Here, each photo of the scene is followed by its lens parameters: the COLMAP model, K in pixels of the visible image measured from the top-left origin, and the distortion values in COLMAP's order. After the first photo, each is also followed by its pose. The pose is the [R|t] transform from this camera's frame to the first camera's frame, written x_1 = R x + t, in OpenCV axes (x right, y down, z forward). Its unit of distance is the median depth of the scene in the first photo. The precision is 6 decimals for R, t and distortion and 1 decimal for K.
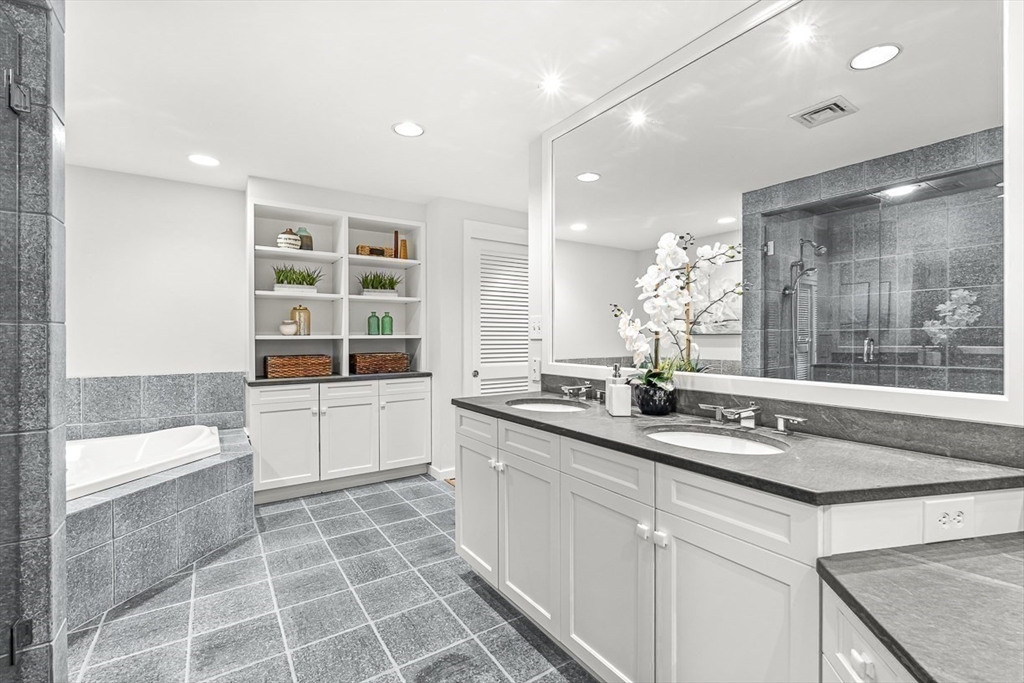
lens RADIAL K [[462.4, 0, 512.2], [0, 462.4, 341.1], [0, 0, 1]] dist [0.001943, -0.000192]
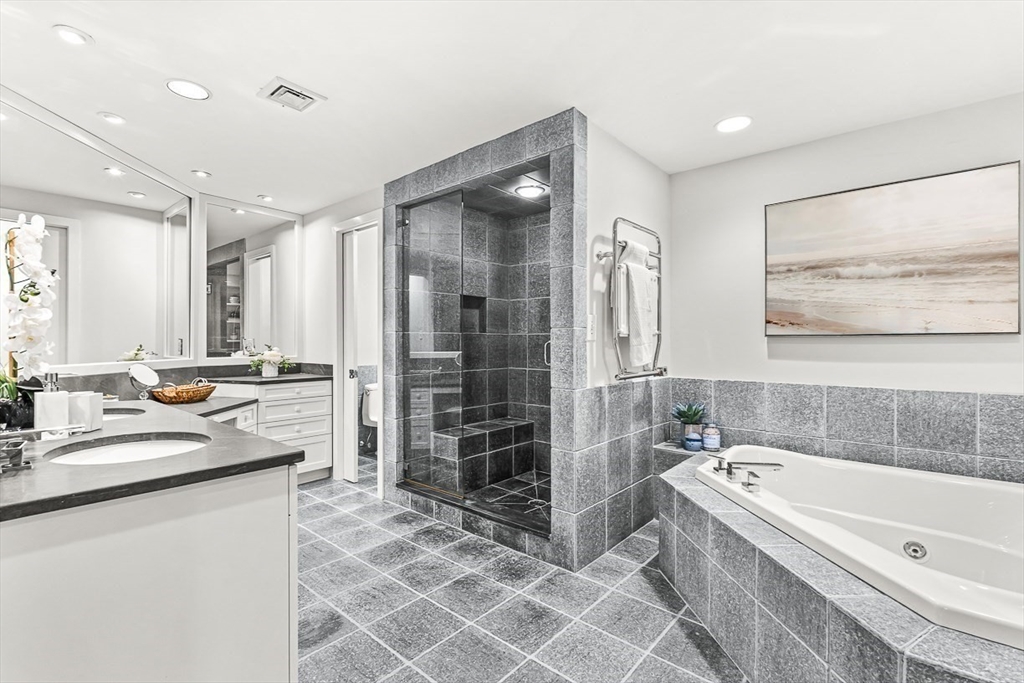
lens RADIAL K [[462.4, 0, 512.7], [0, 462.4, 341.2], [0, 0, 1]] dist [0.001943, -0.000192]
pose [[-0.962962, 0.000955, -0.269636, -0.262672], [0.000303, 0.999997, 0.002458, 0.001889], [0.269638, 0.002285, -0.962959, 1.908914]]
